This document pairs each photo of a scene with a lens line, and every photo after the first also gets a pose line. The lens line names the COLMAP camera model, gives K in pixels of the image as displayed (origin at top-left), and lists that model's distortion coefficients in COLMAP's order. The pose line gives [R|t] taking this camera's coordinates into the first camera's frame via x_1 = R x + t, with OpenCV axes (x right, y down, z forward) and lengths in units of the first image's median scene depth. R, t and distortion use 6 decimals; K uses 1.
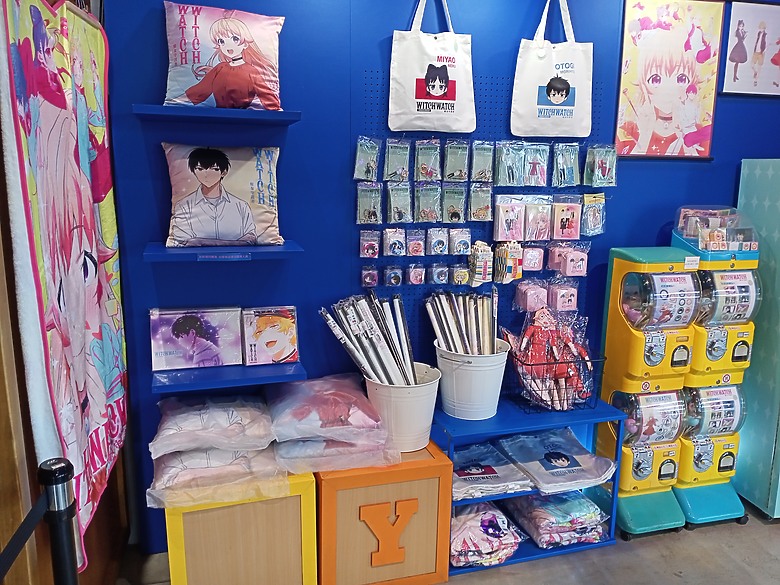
lens RADIAL K [[634.9, 0, 392.0], [0, 634.9, 294.4], [0, 0, 1]] dist [0.067008, -0.145598]
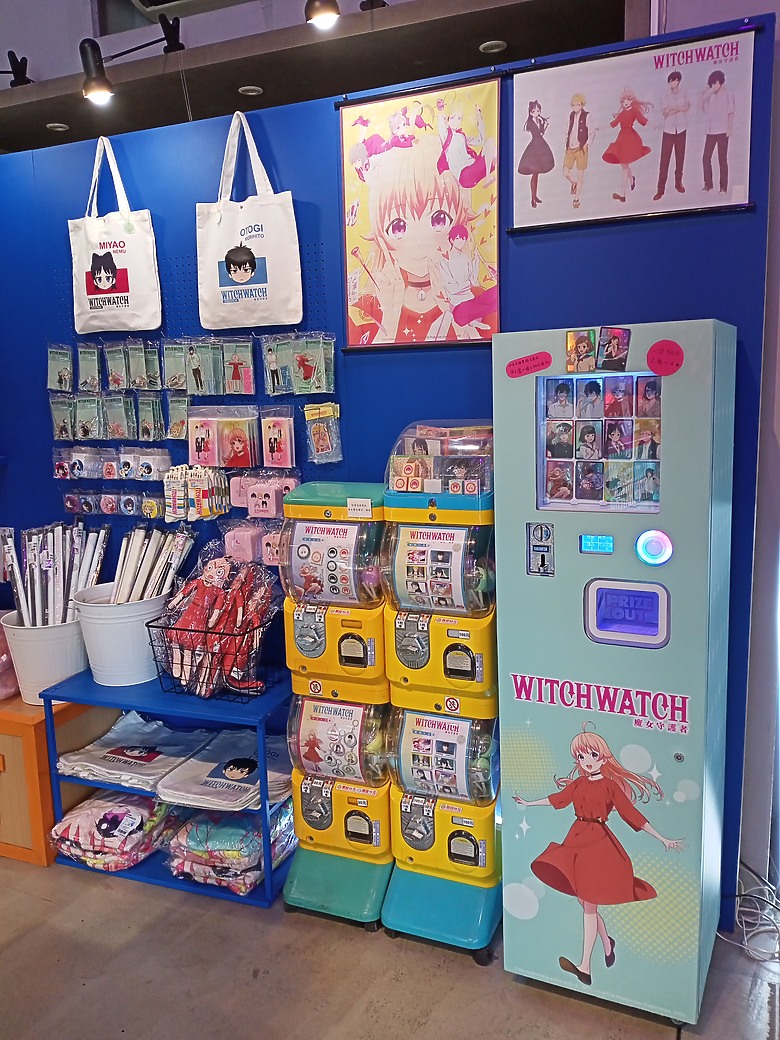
lens RADIAL K [[846.5, 0, 387.2], [0, 846.5, 522.7], [0, 0, 1]] dist [0.067008, -0.145598]
pose [[0.785687, 0.068713, -0.614797, 1.006372], [-0.085417, 0.996343, 0.002197, -0.037948], [0.612699, 0.050788, 0.788682, 0.339455]]
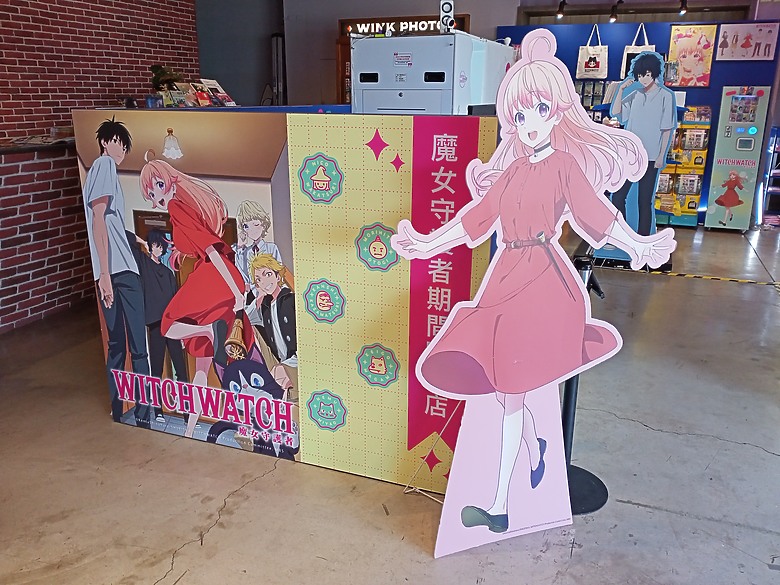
lens RADIAL K [[641.8, 0, 397.7], [0, 641.8, 293.1], [0, 0, 1]] dist [0.030344, -0.068490]
pose [[0.811514, 0.167310, -0.559868, 1.164848], [-0.115405, 0.985150, 0.127124, 0.452540], [0.572824, -0.038551, 0.818772, -2.011888]]
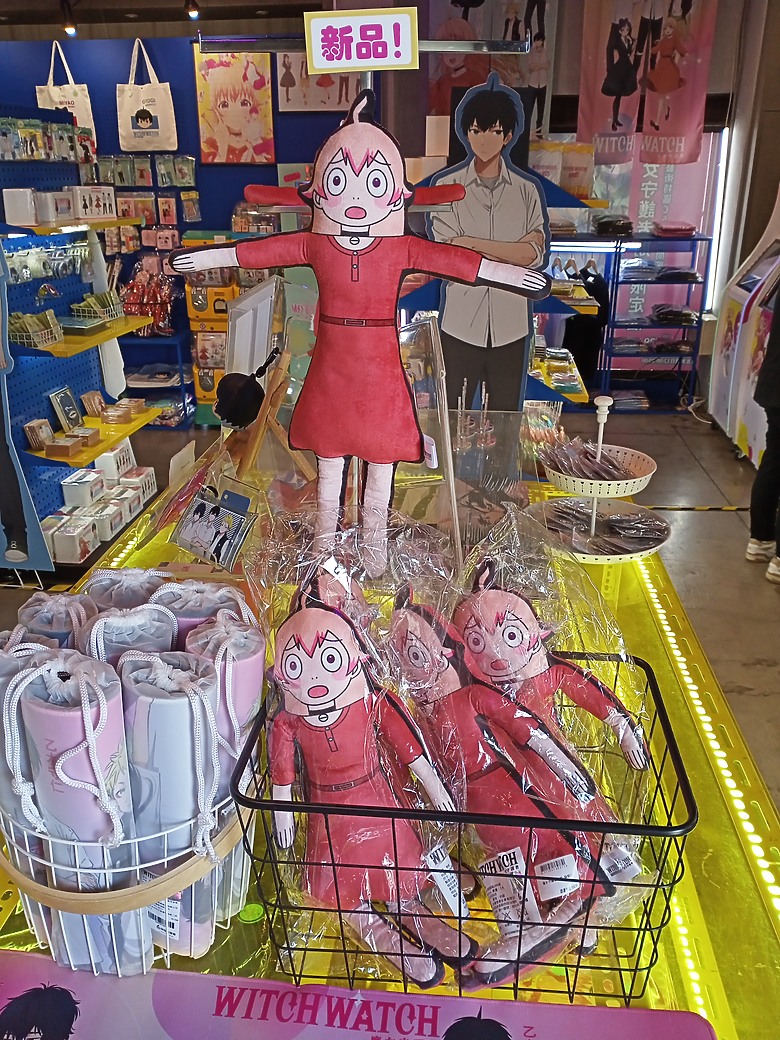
lens RADIAL K [[850.1, 0, 390.0], [0, 850.1, 520.0], [0, 0, 1]] dist [0.053556, -0.121648]
pose [[0.935800, 0.120676, -0.331234, 1.554426], [-0.054472, 0.977799, 0.202342, 0.161189], [0.348298, -0.171309, 0.921598, -0.791348]]
